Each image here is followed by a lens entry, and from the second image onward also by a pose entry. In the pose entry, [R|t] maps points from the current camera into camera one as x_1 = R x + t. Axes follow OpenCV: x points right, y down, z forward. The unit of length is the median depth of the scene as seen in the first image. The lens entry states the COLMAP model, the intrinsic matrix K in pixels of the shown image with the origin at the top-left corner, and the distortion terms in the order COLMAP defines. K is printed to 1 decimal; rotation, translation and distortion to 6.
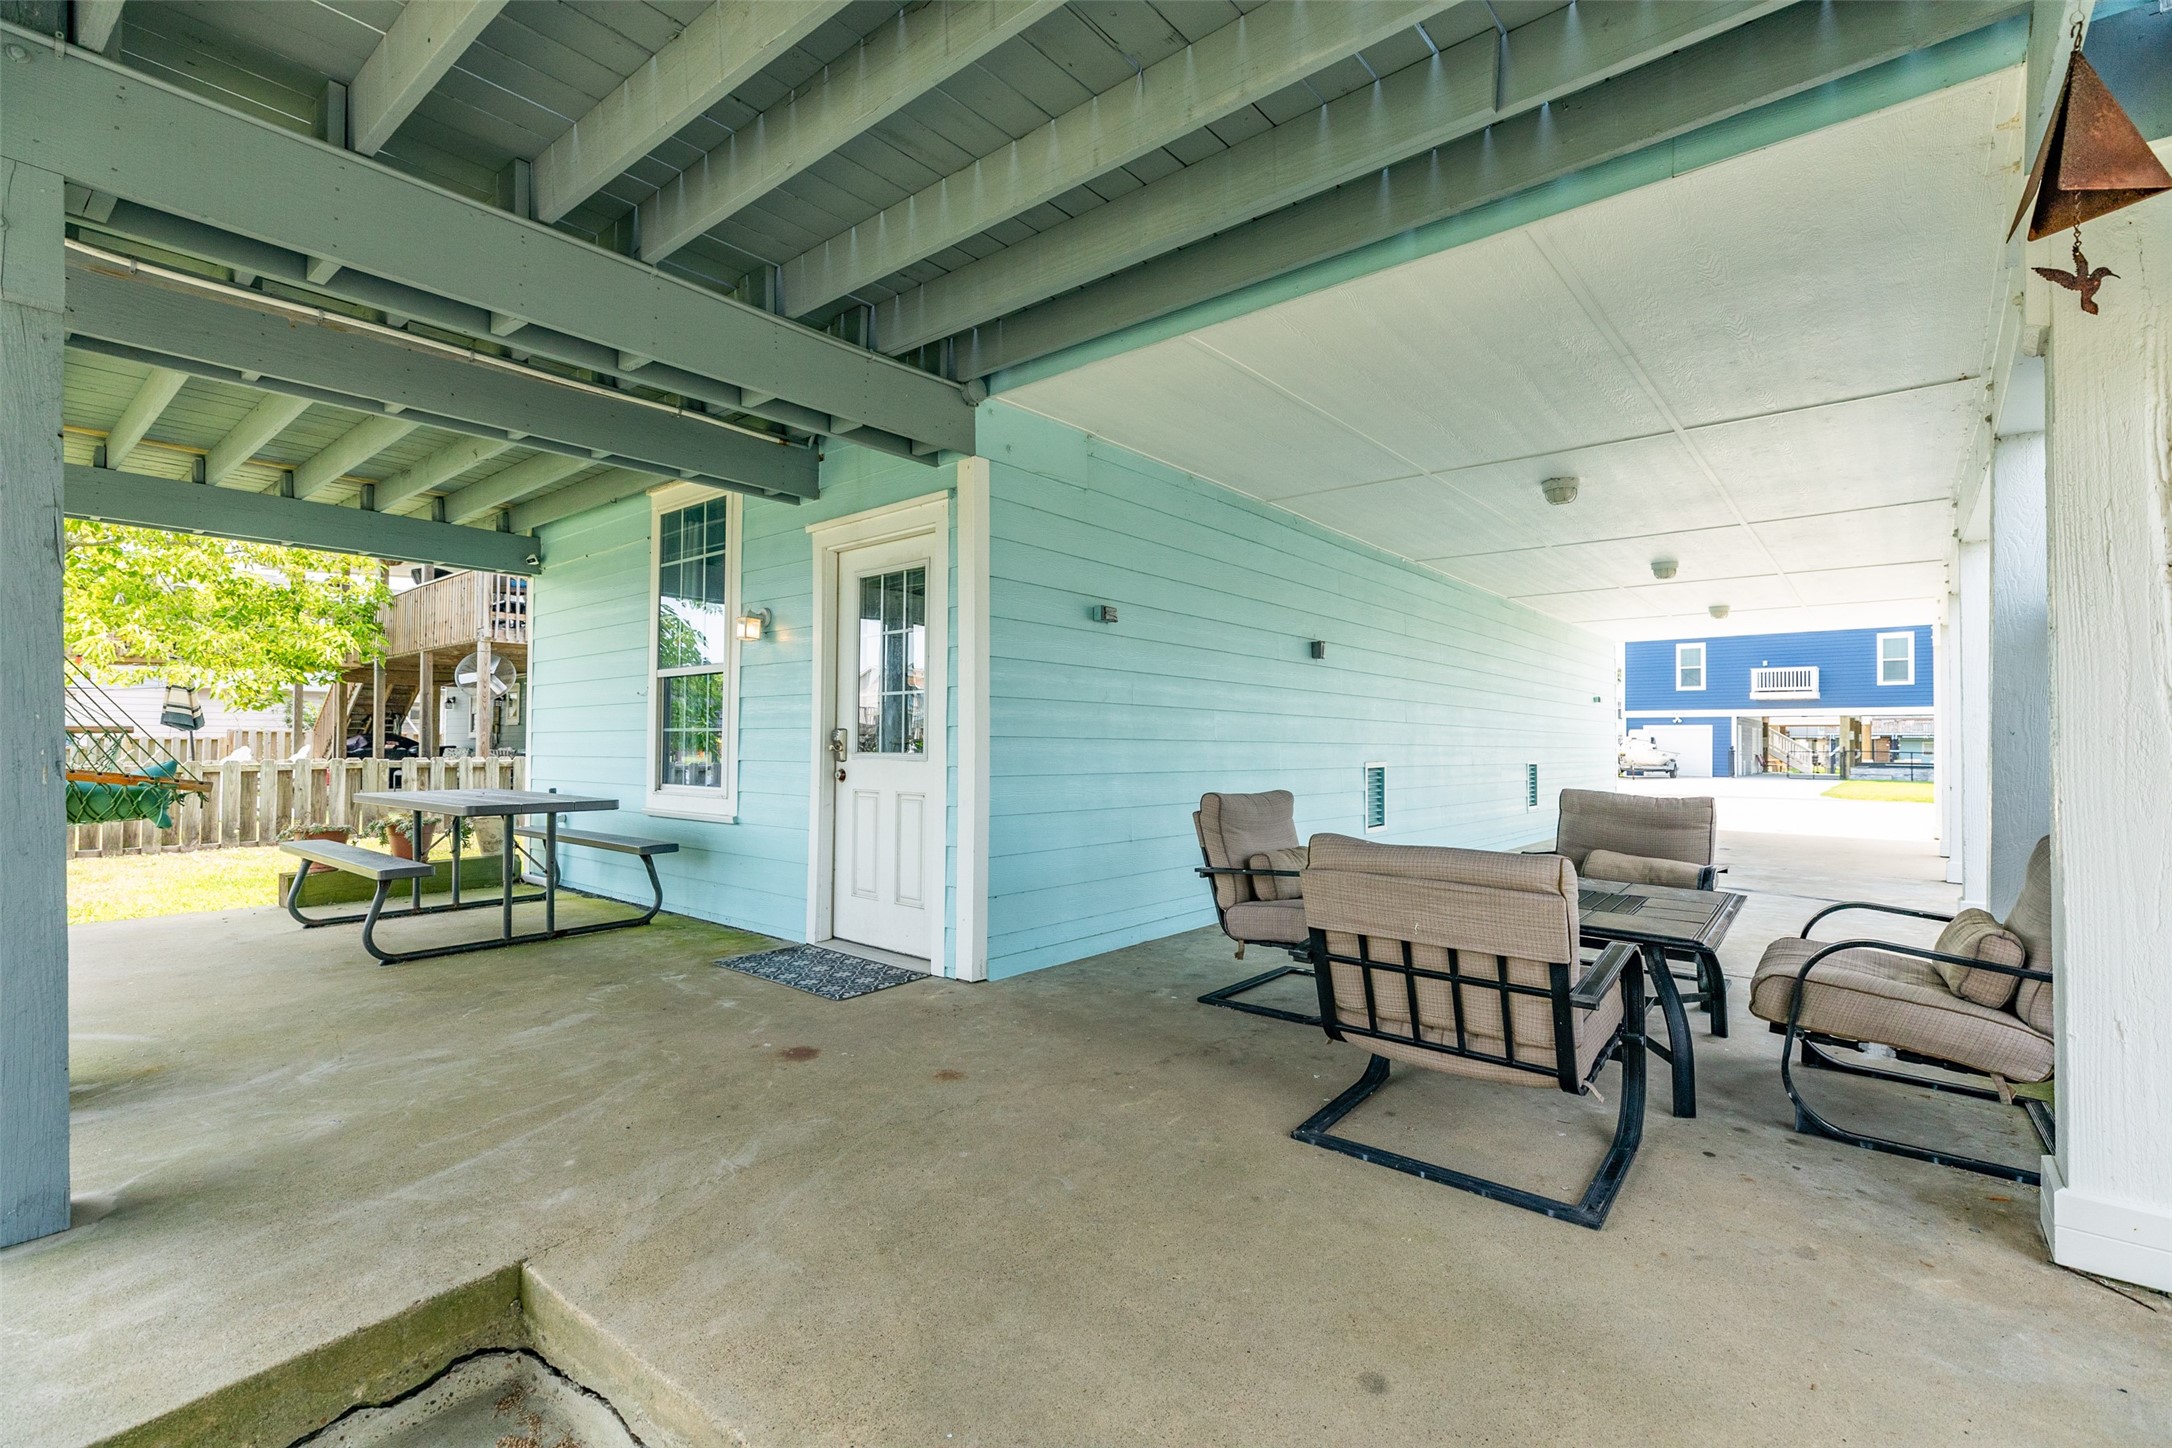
lens RADIAL K [[991.1, 0, 1091.0], [0, 991.1, 705.4], [0, 0, 1]] dist [0.002505, 0.000184]
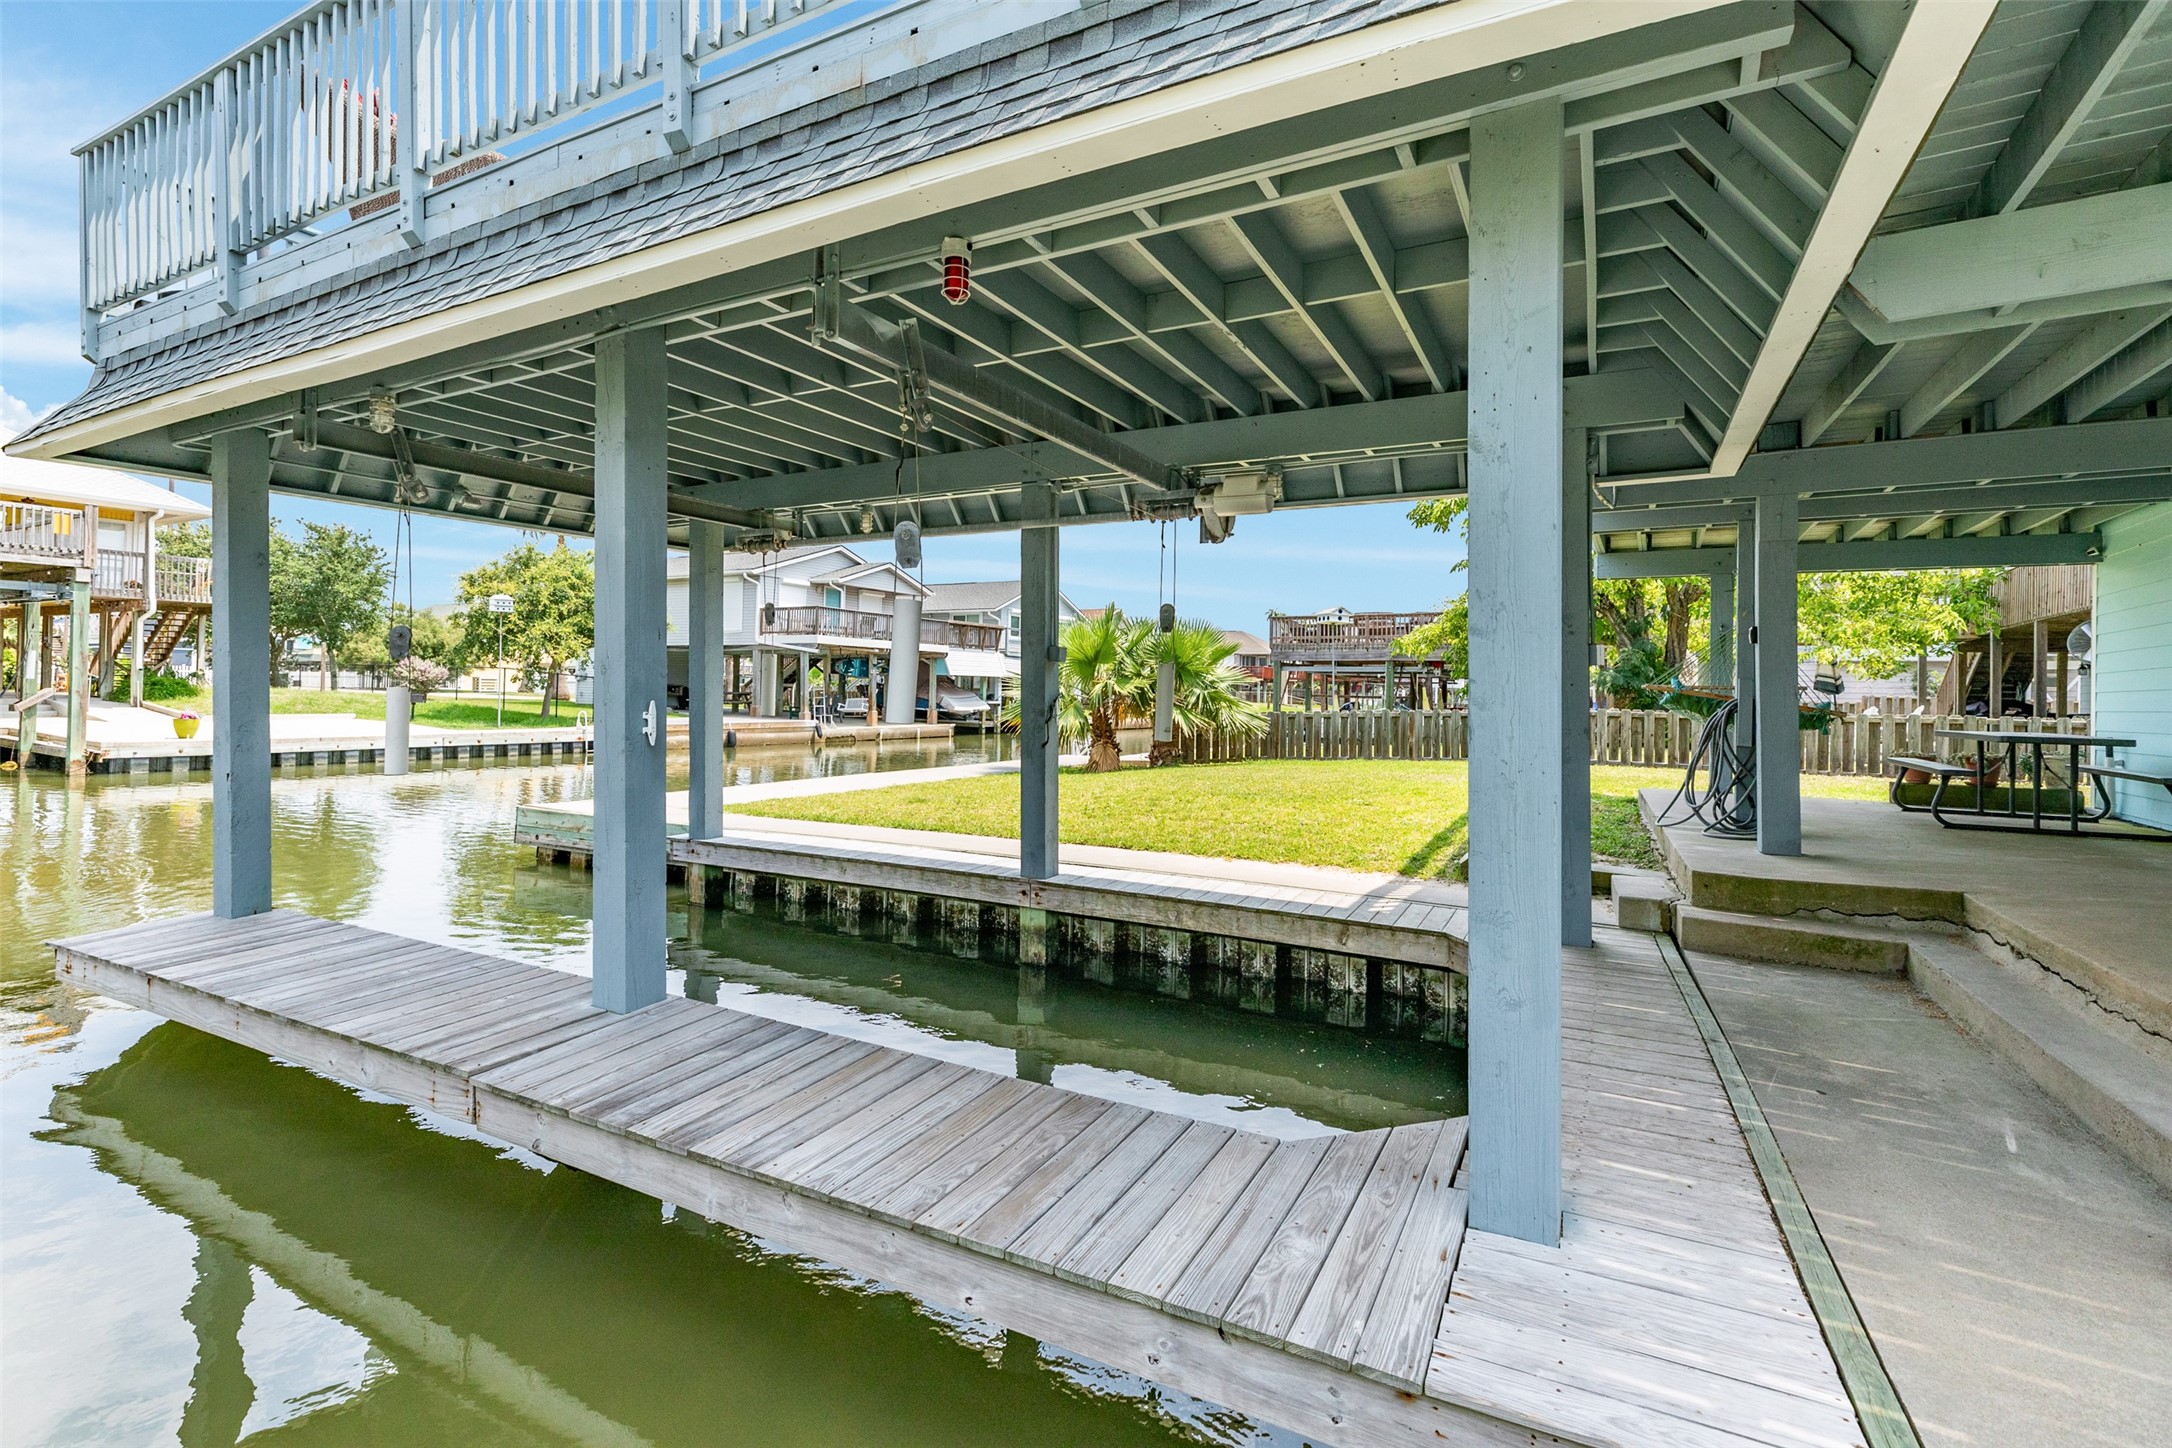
lens RADIAL K [[991.1, 0, 1091.0], [0, 991.1, 705.4], [0, 0, 1]] dist [0.002505, 0.000184]
pose [[0.191624, 0.010652, -0.981411, 0.195405], [0.019063, 0.999712, 0.014573, 0.001148], [0.981283, -0.021502, 0.191366, -0.218302]]
